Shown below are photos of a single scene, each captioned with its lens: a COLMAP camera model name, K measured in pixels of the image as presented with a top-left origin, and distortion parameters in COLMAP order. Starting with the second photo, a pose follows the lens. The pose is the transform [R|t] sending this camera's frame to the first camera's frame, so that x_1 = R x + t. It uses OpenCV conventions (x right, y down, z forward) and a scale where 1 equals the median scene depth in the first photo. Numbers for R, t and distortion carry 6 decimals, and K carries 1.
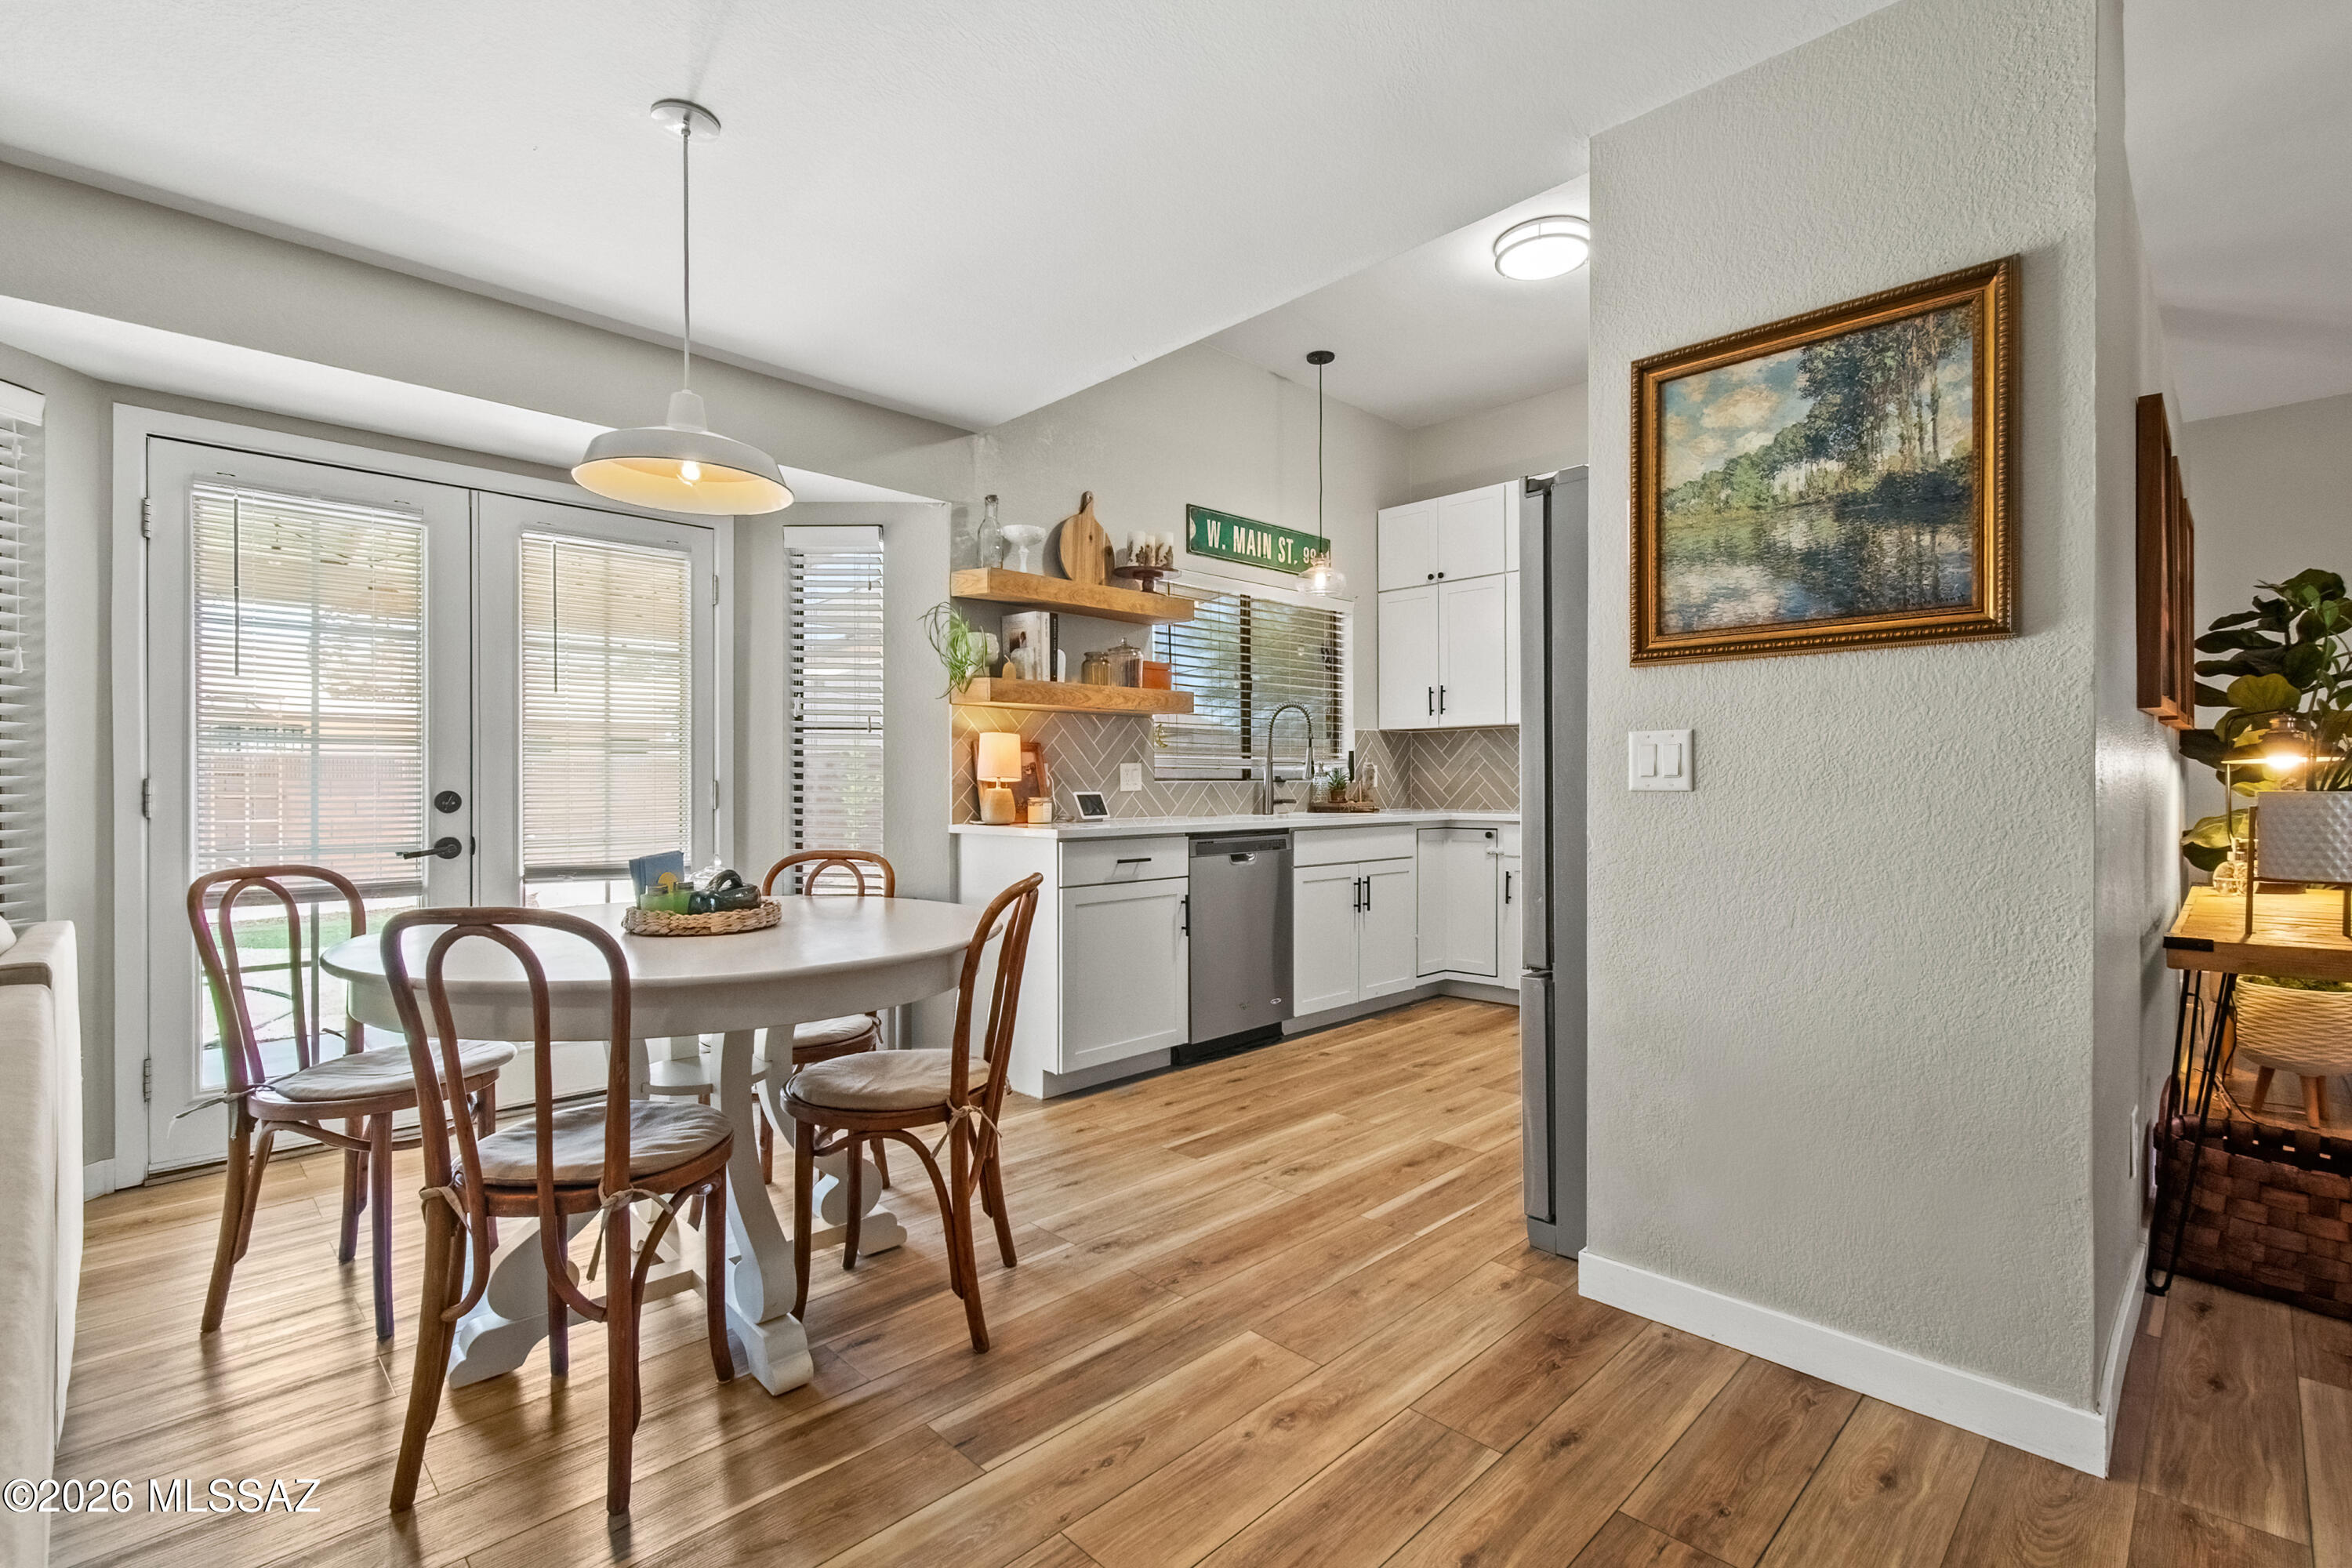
lens RADIAL K [[1040.5, 0, 1174.7], [0, 1040.5, 783.9], [0, 0, 1]] dist [-0.003928, 0.000229]
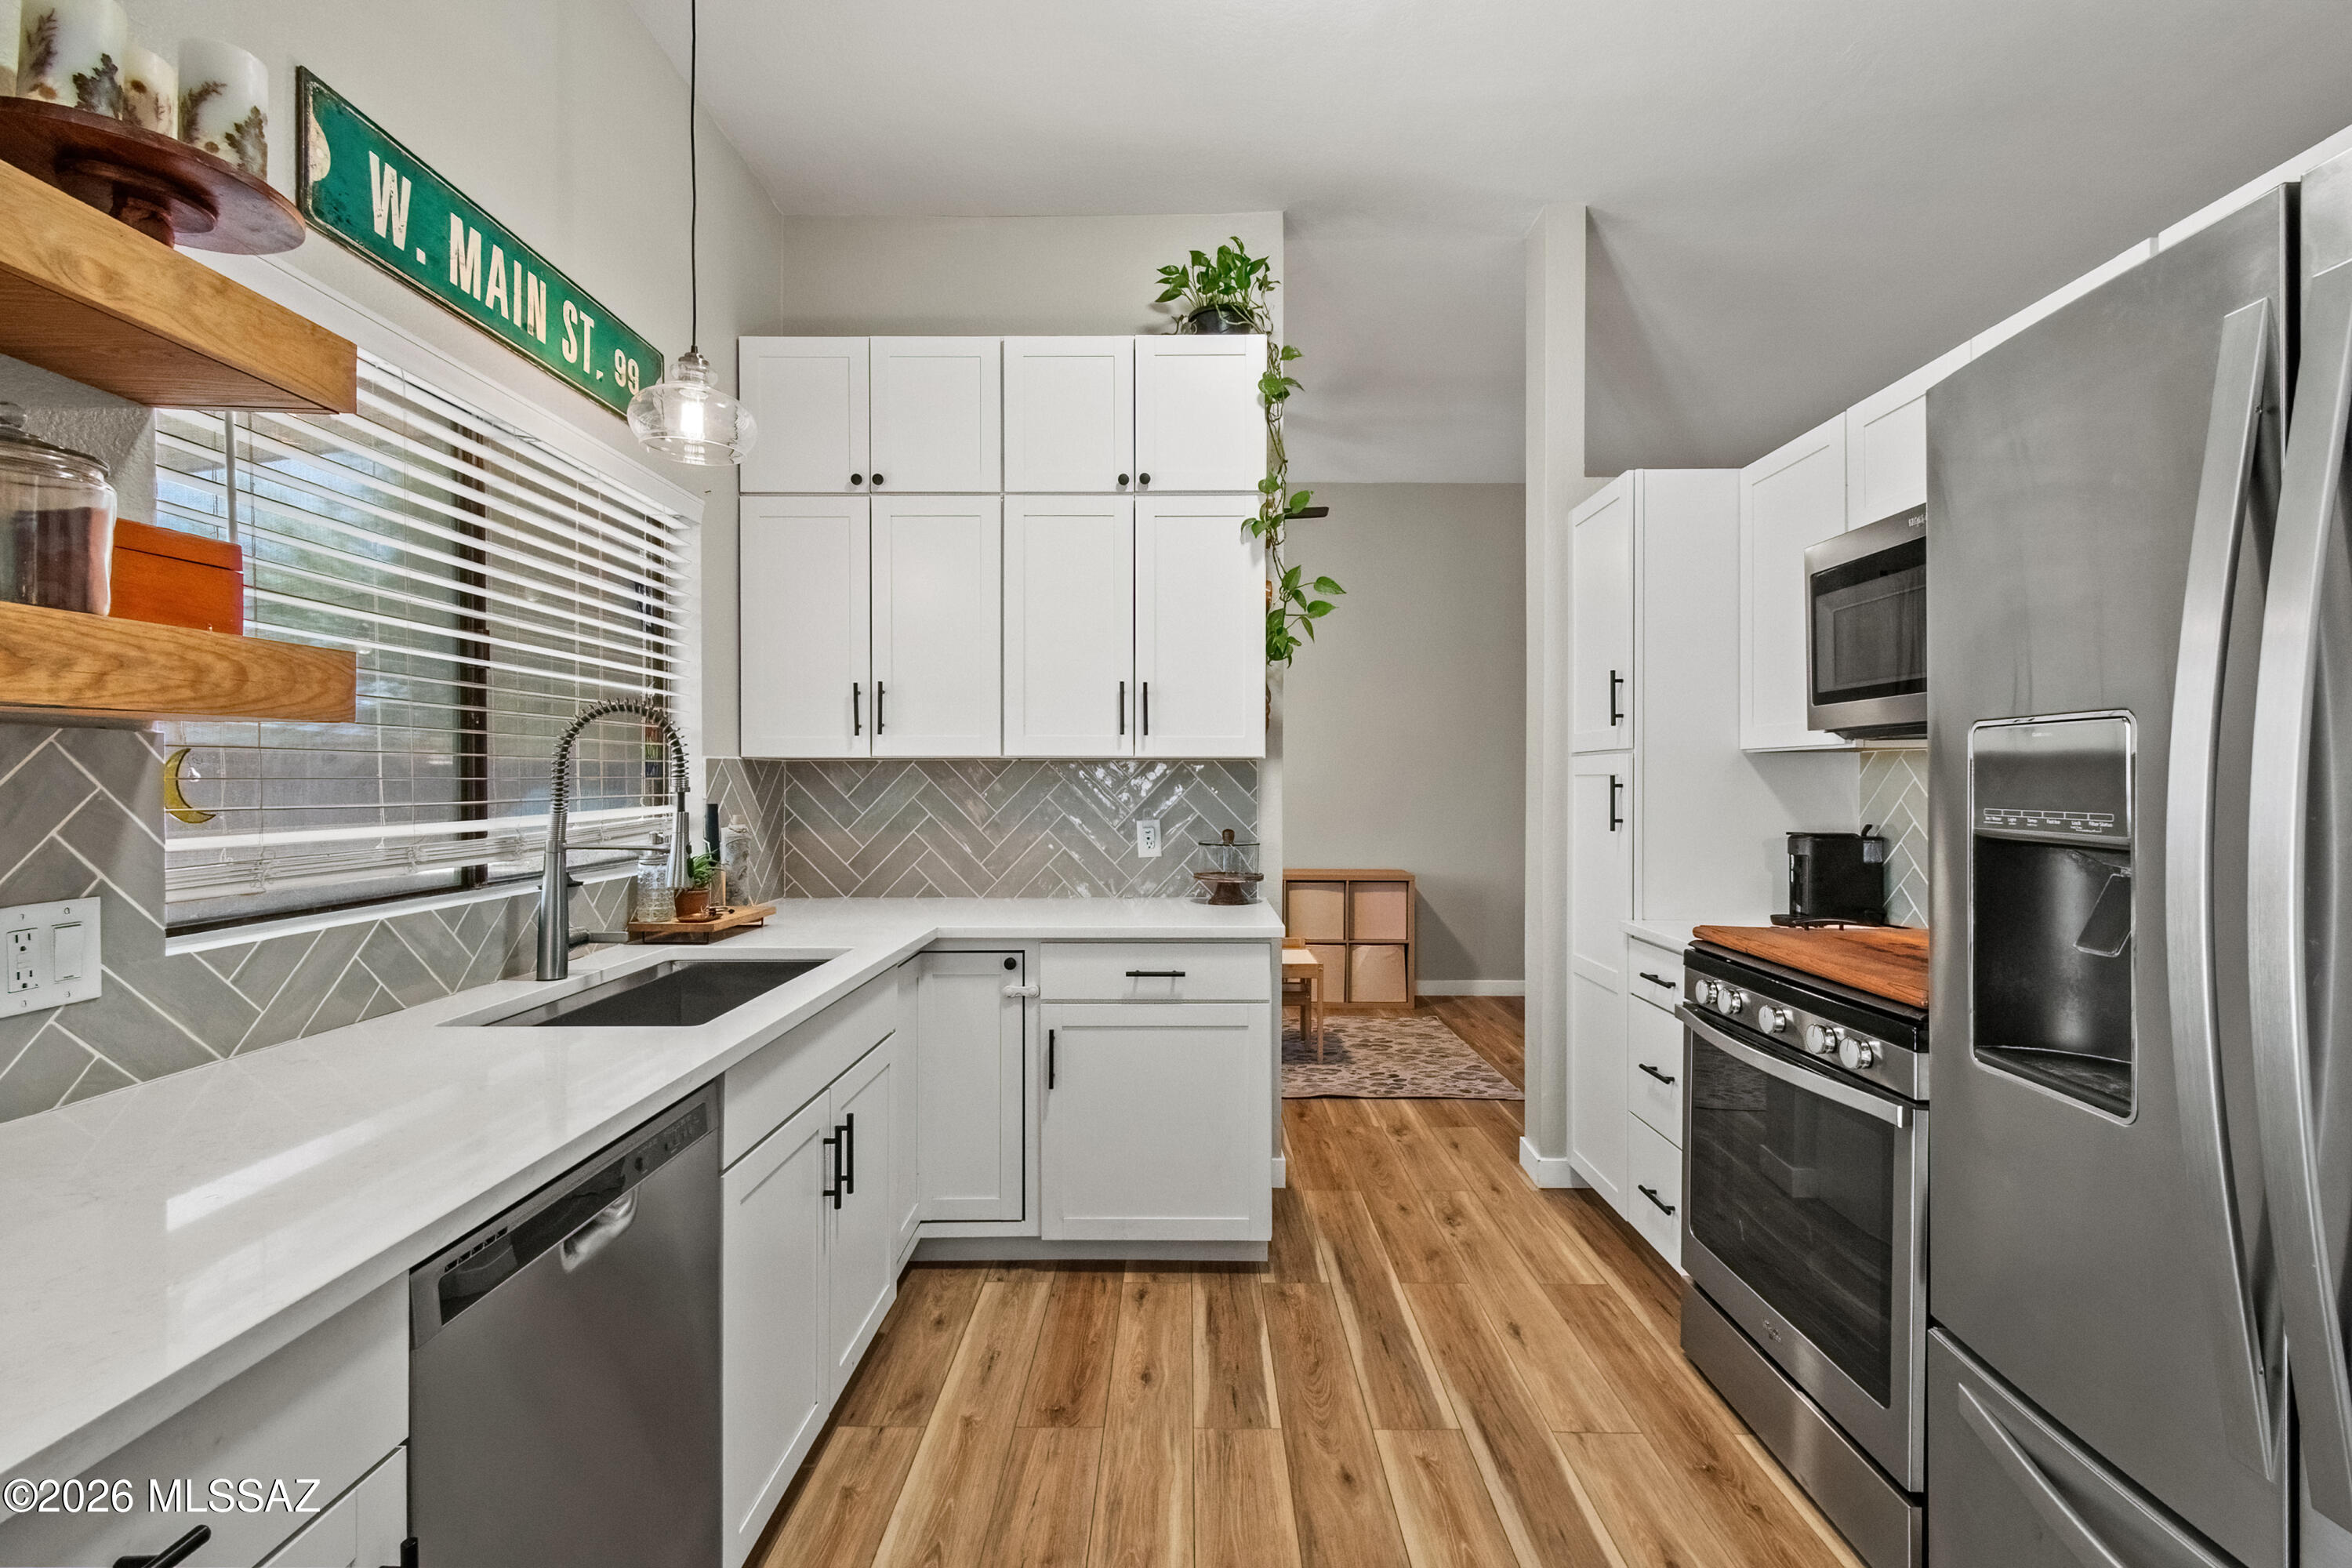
lens RADIAL K [[1040.5, 0, 1176.6], [0, 1040.5, 787.6], [0, 0, 1]] dist [-0.003928, 0.000229]
pose [[0.701564, -0.002775, 0.712601, -0.027764], [-0.001149, 0.999987, 0.005026, -0.050588], [-0.712606, -0.004345, 0.701551, 0.610675]]
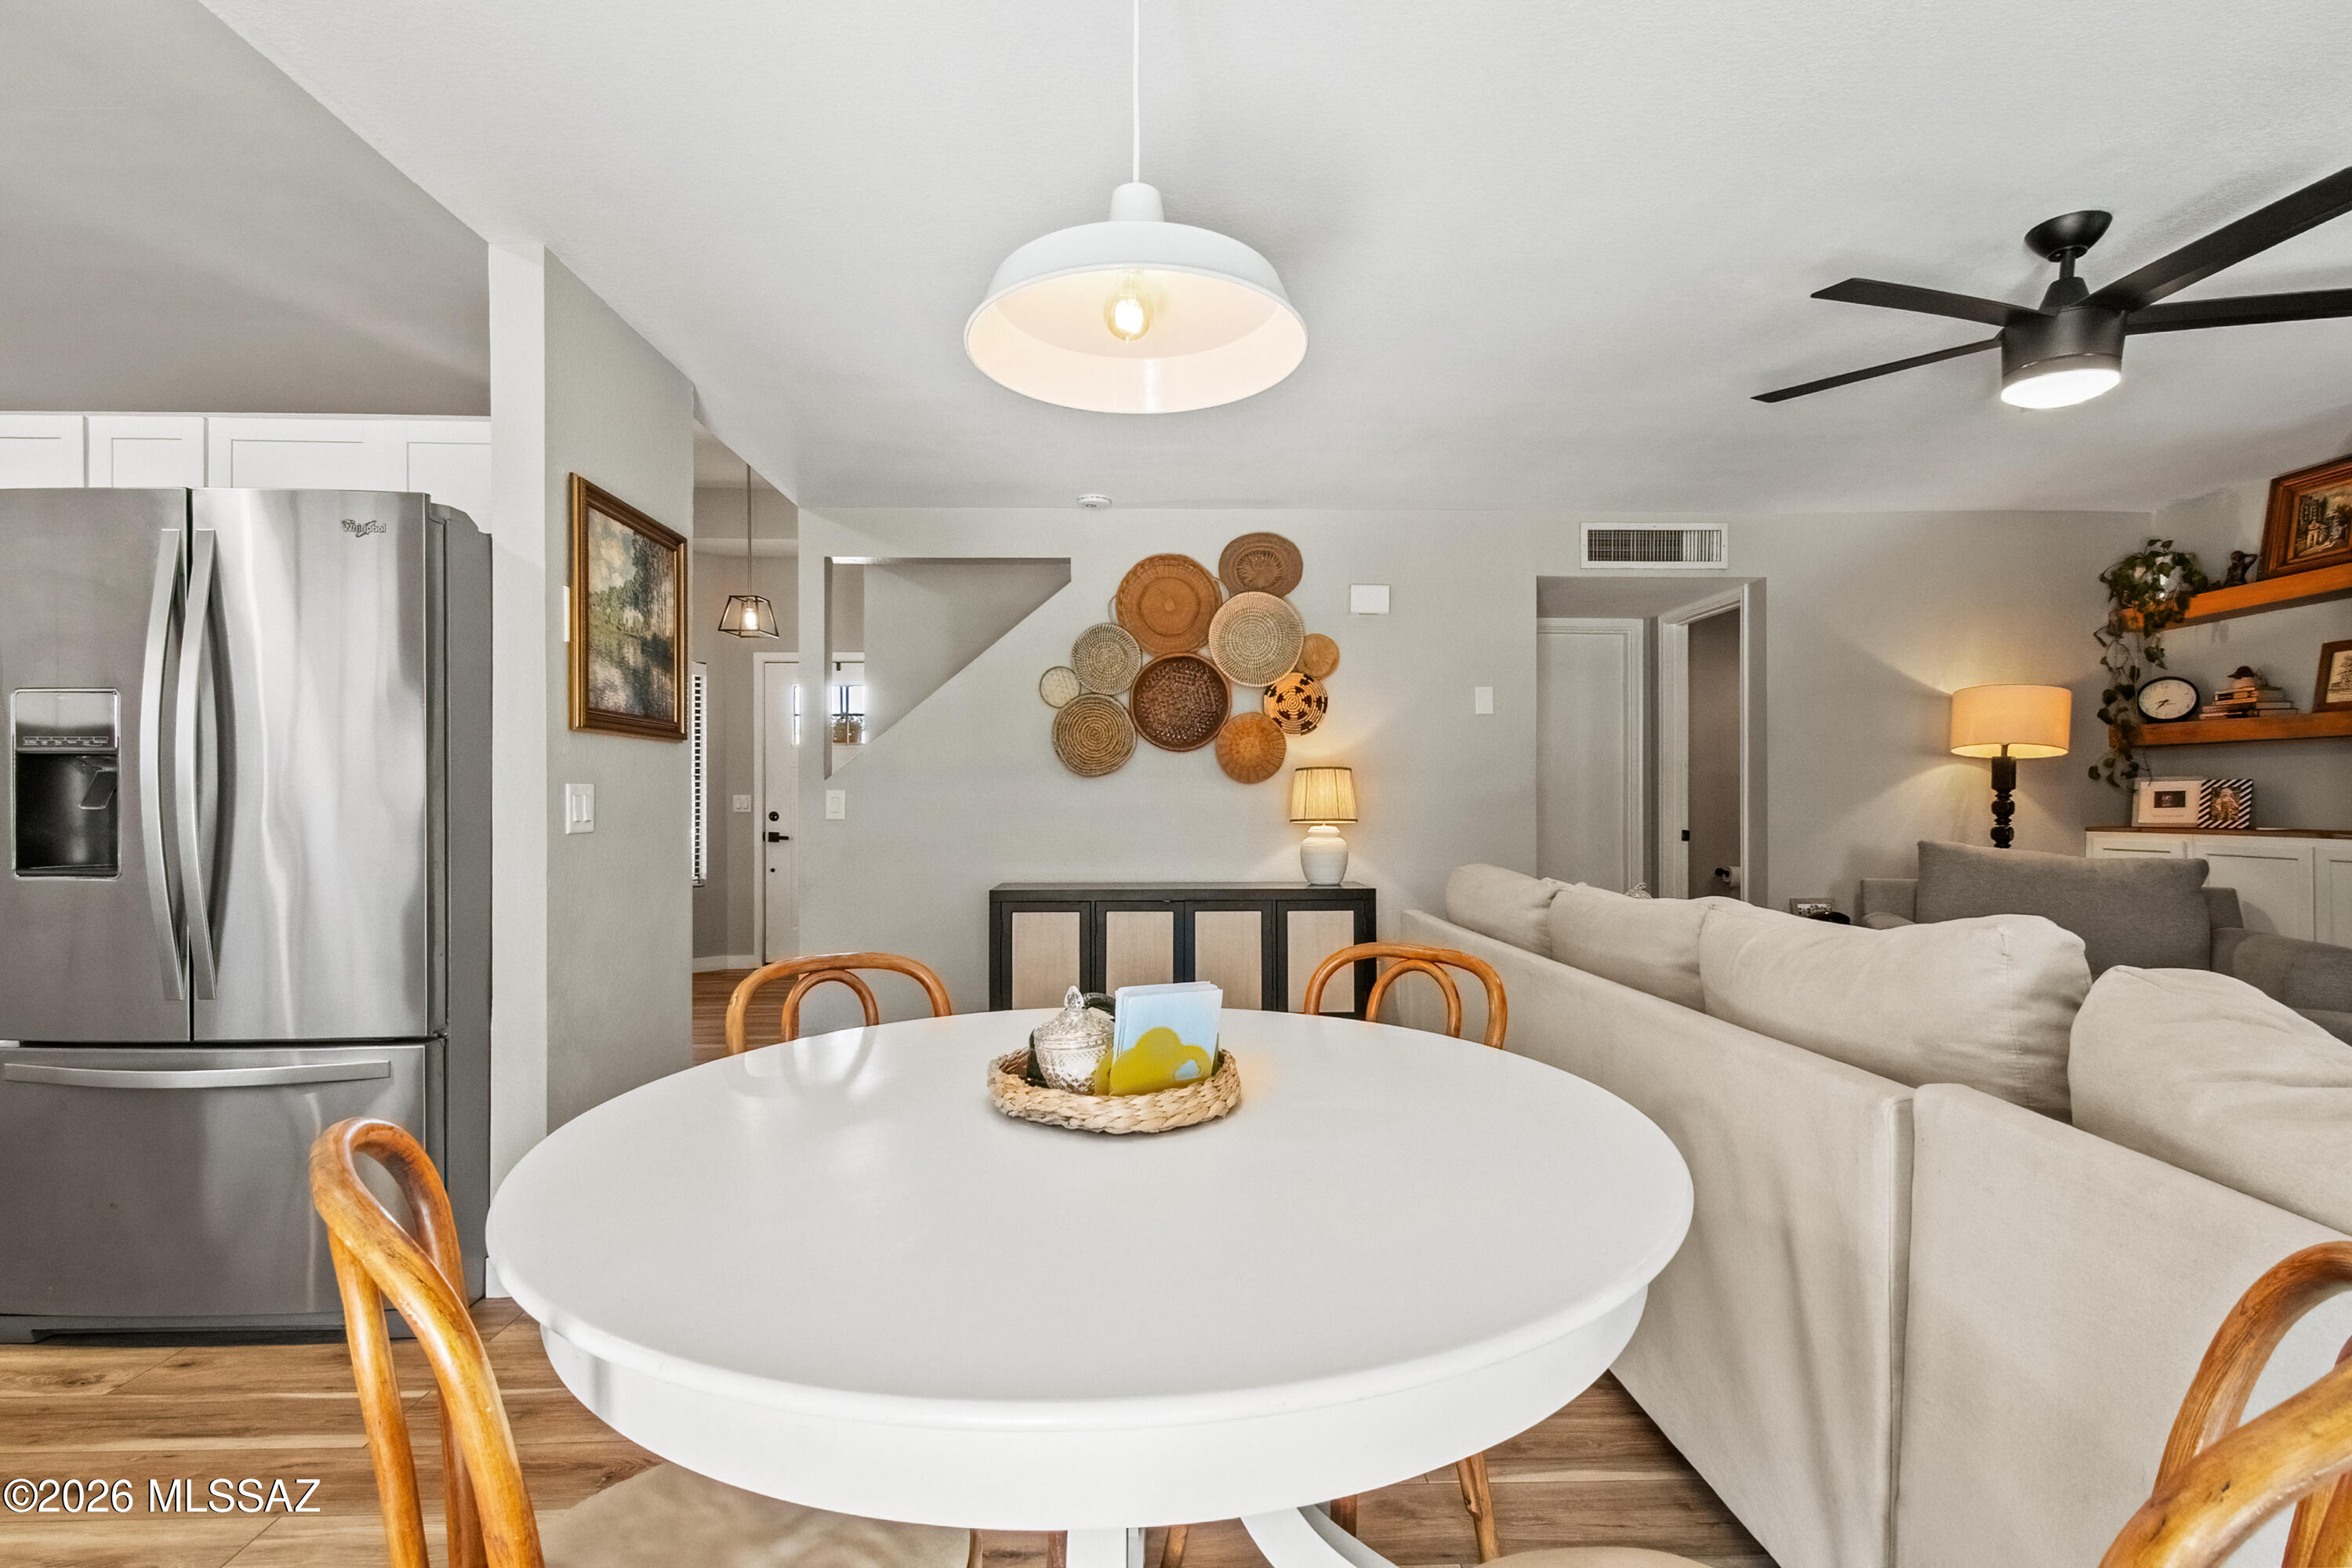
lens RADIAL K [[1040.5, 0, 1185.5], [0, 1040.5, 791.2], [0, 0, 1]] dist [-0.003928, 0.000229]
pose [[-0.731679, 0.002313, 0.681646, -0.405727], [0.001614, 0.999997, -0.001661, -0.017628], [-0.681648, -0.000115, -0.731680, 0.634459]]
